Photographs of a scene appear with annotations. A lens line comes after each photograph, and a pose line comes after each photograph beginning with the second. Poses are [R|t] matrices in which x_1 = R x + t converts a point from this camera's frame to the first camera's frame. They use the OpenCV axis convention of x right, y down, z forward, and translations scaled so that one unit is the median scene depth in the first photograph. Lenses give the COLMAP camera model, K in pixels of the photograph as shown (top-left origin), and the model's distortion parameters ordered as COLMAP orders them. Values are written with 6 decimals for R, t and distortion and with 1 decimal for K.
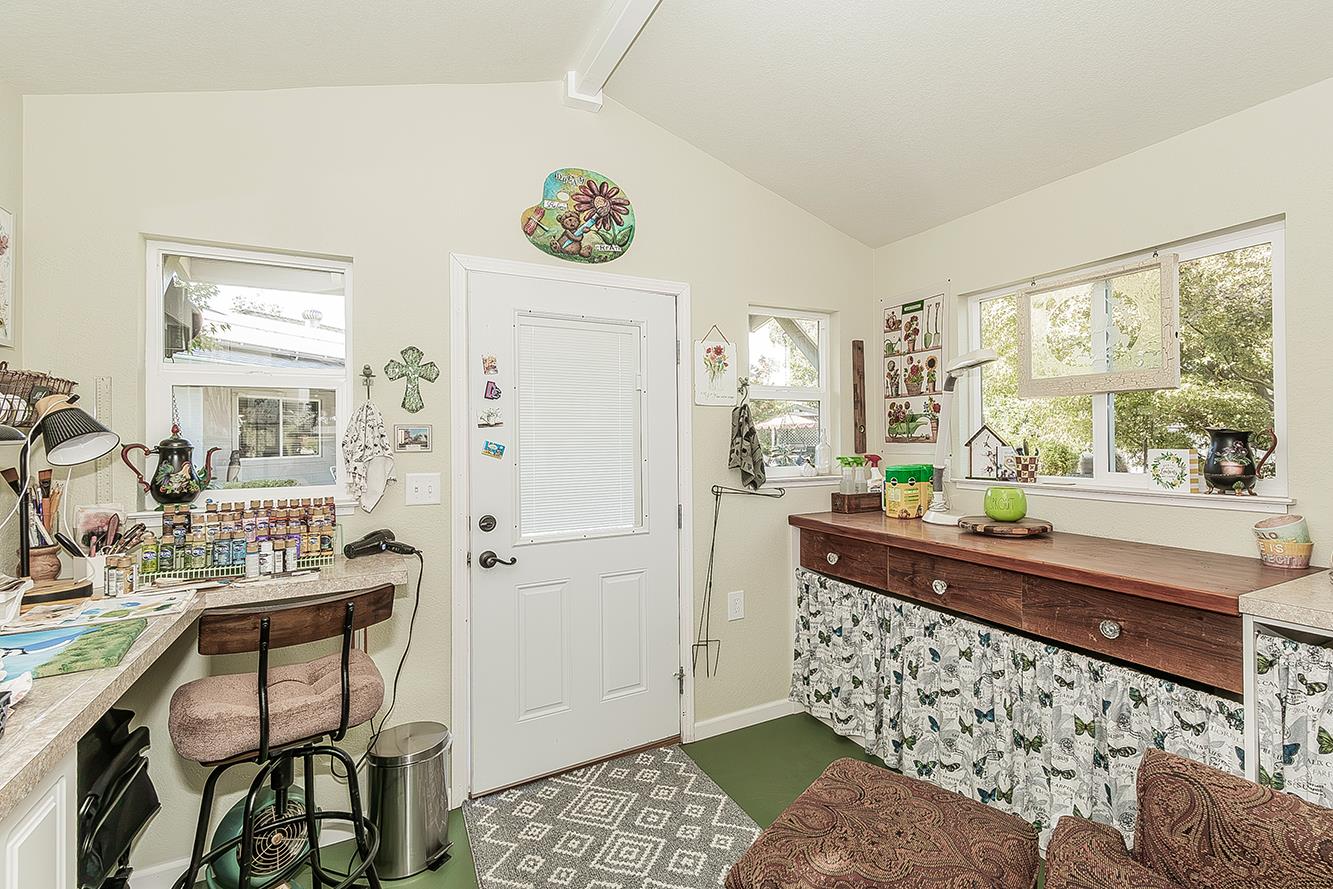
lens RADIAL K [[592.5, 0, 655.2], [0, 592.5, 444.7], [0, 0, 1]] dist [-0.001639, 0.000233]
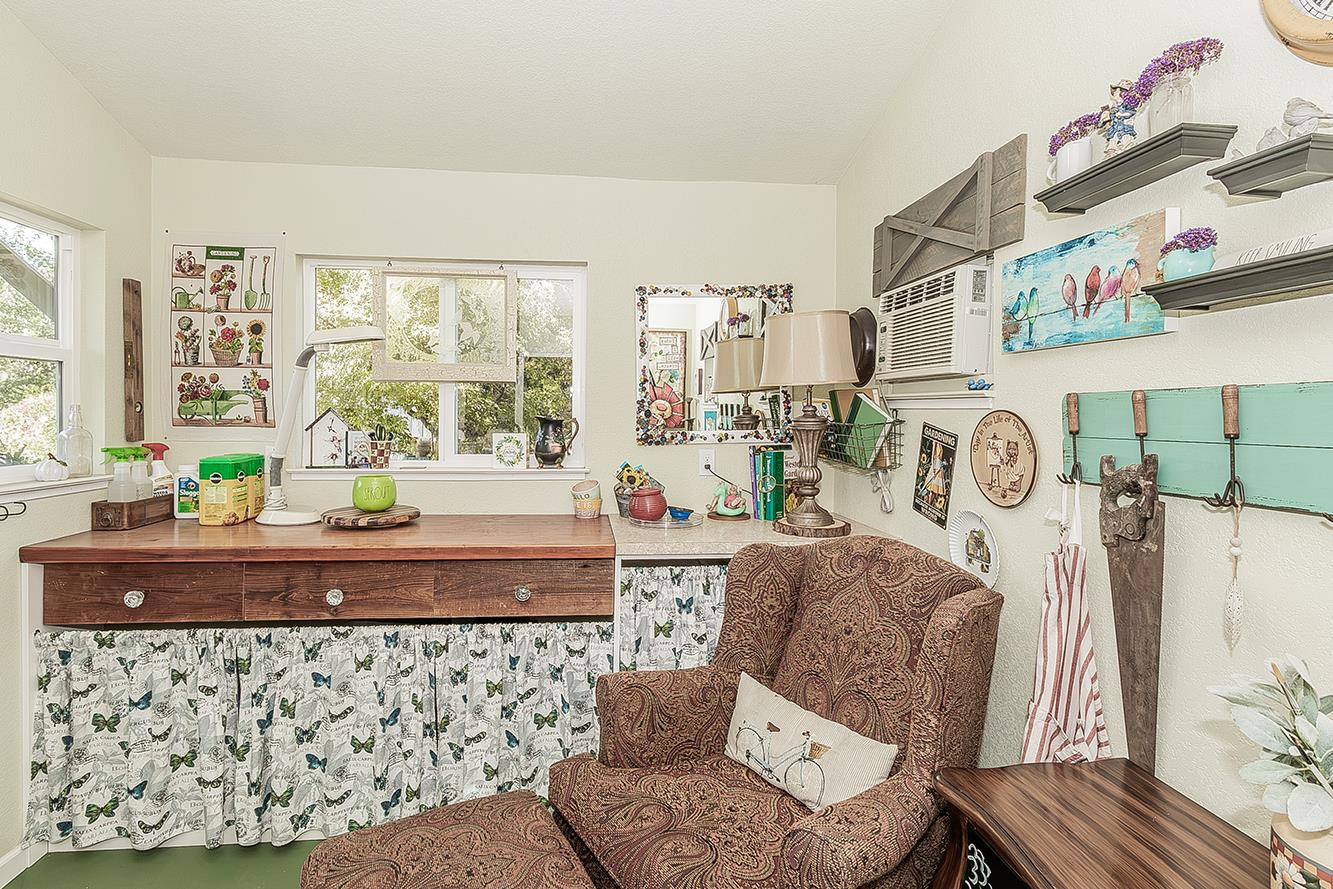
lens RADIAL K [[648.3, 0, 662.7], [0, 648.3, 430.7], [0, 0, 1]] dist [-0.002475, -0.001606]
pose [[0.362291, -0.012288, 0.931984, -0.195466], [-0.000692, 0.999909, 0.013453, -0.012521], [-0.932065, -0.005518, 0.362250, 0.193155]]
